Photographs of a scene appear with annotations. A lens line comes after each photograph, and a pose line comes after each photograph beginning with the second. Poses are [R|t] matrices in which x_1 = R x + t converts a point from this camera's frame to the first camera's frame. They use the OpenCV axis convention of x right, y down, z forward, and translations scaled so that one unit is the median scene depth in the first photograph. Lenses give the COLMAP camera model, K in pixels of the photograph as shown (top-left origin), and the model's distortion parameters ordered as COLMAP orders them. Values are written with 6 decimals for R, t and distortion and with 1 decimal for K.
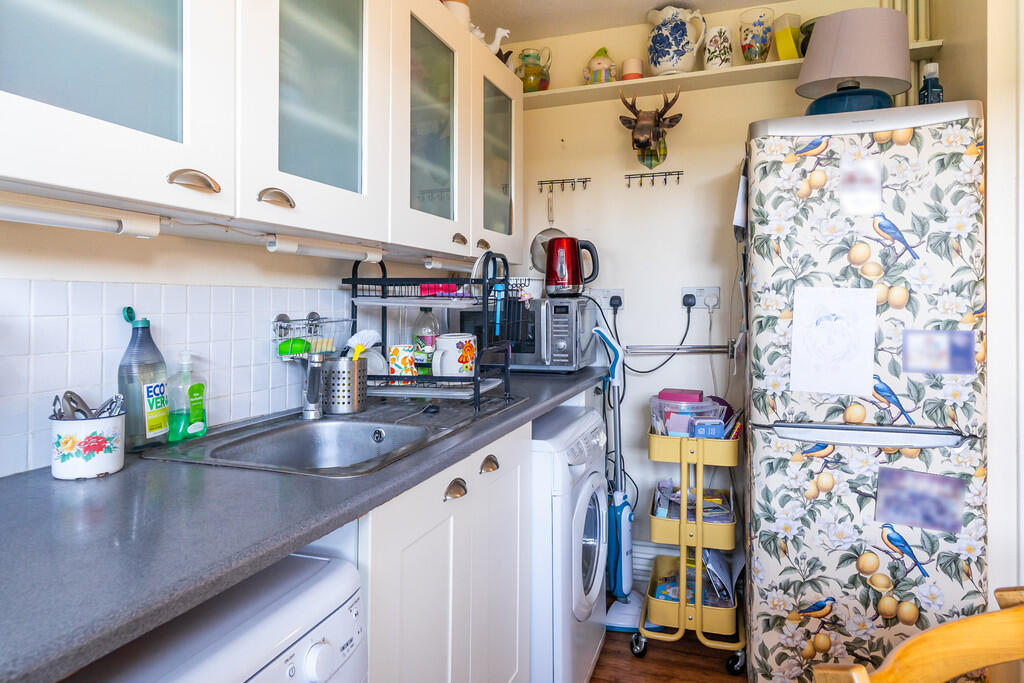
lens RADIAL K [[638.0, 0, 512.0], [0, 638.0, 341.5], [0, 0, 1]] dist [-0.000774, -0.000180]
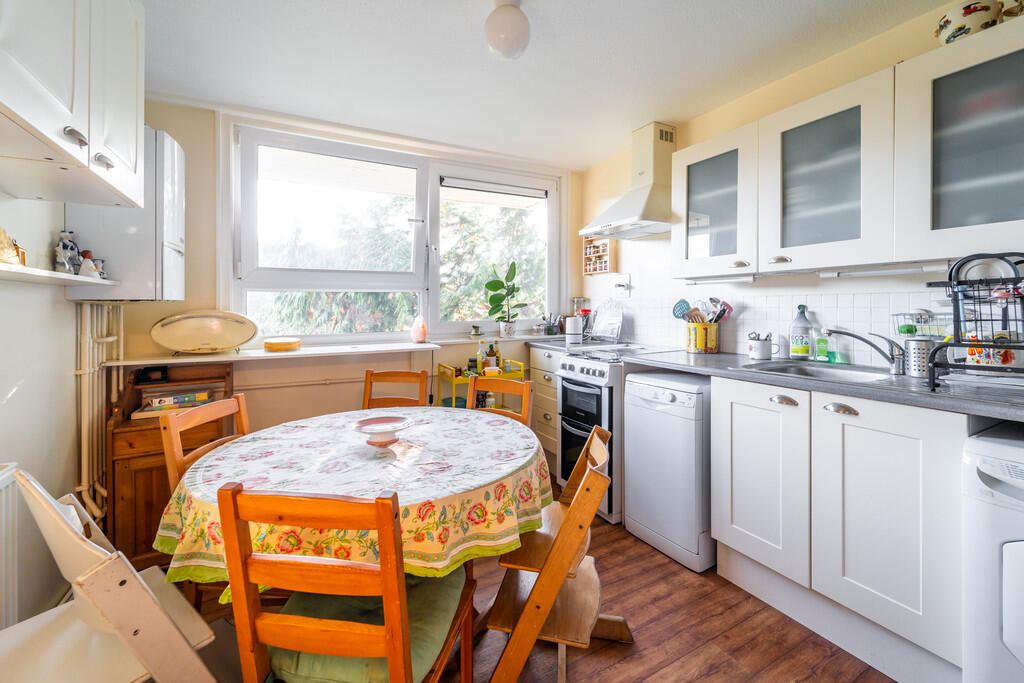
lens RADIAL K [[419.8, 0, 499.3], [0, 419.8, 311.0], [0, 0, 1]] dist [0.008423, -0.000106]
pose [[-0.687007, 0.001602, -0.726649, 1.462627], [-0.024907, 0.999358, 0.025751, -0.050811], [0.726224, 0.035790, -0.686526, 1.310245]]
